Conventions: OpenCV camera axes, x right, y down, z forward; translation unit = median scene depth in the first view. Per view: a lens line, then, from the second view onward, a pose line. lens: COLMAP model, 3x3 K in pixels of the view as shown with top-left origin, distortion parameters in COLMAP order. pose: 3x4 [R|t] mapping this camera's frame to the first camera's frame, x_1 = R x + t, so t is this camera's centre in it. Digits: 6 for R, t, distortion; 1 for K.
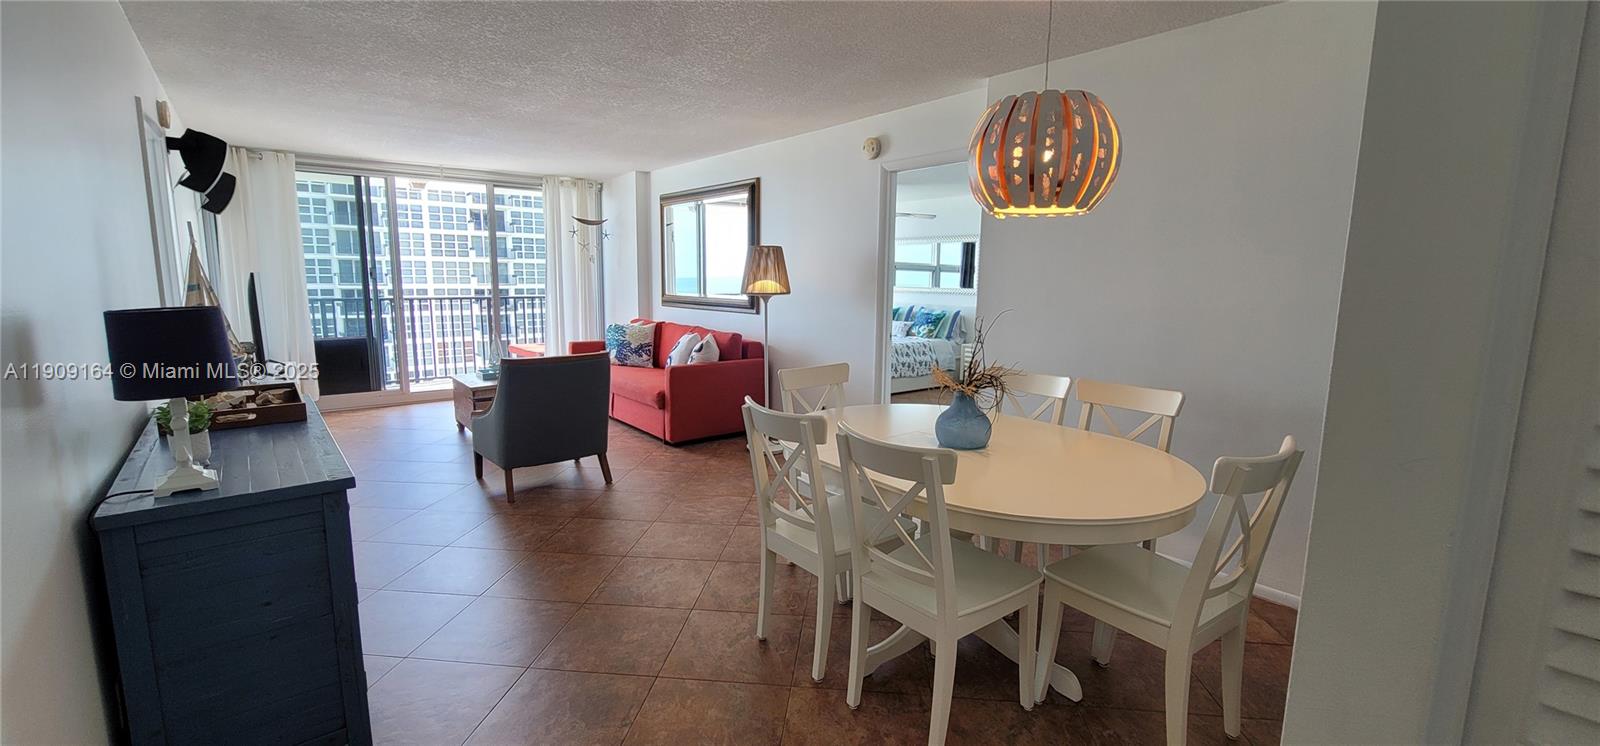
lens RADIAL K [[659.8, 0, 800.0], [0, 659.8, 373.0], [0, 0, 1]] dist [-0.011684, 0.000045]
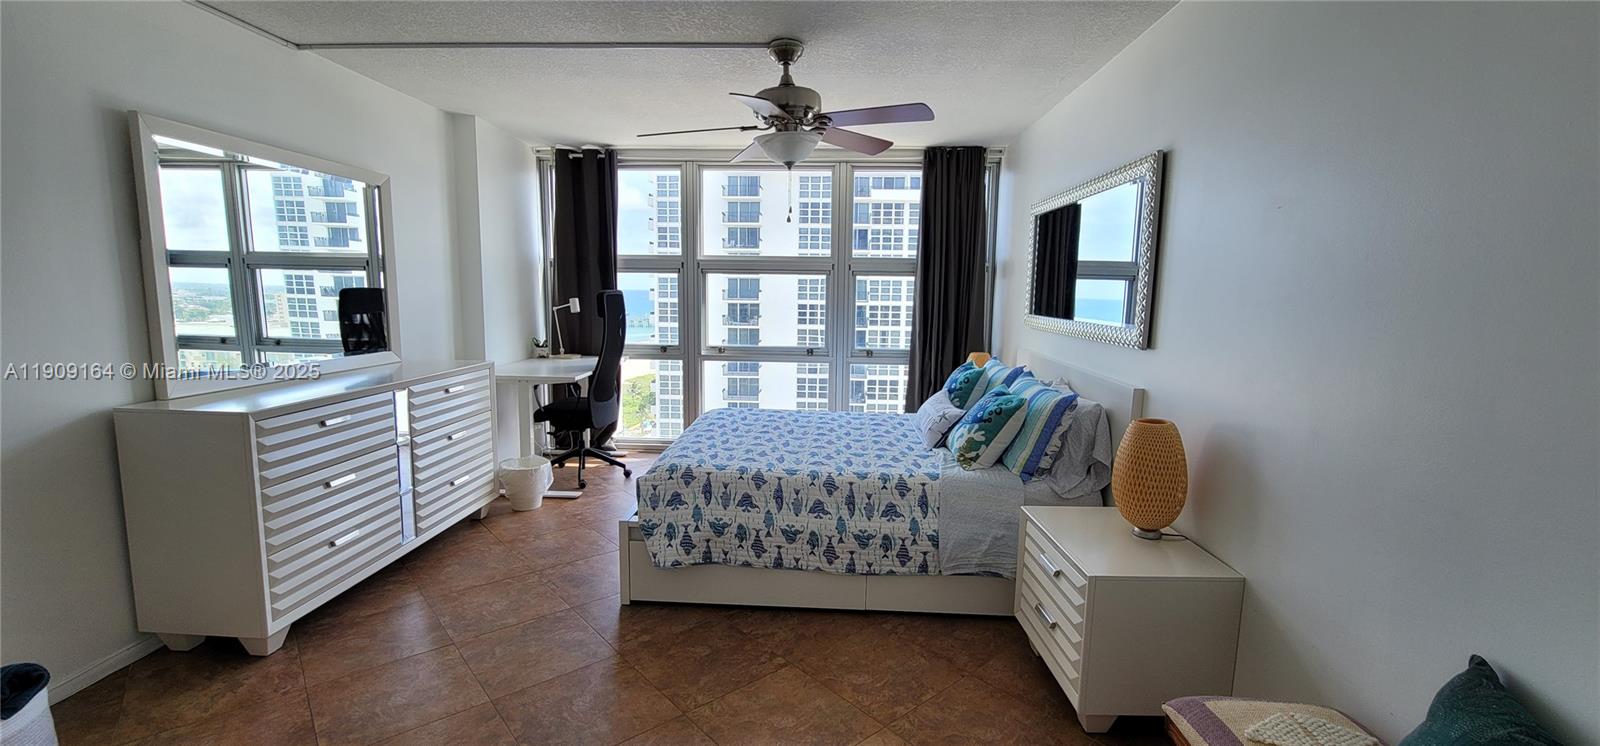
lens RADIAL K [[659.8, 0, 800.0], [0, 659.8, 373.0], [0, 0, 1]] dist [-0.011684, 0.000045]
pose [[0.750156, 0.084642, -0.655822, 0.354895], [-0.103713, 0.994560, 0.009730, -0.095482], [0.653077, 0.060718, 0.754853, 0.667596]]
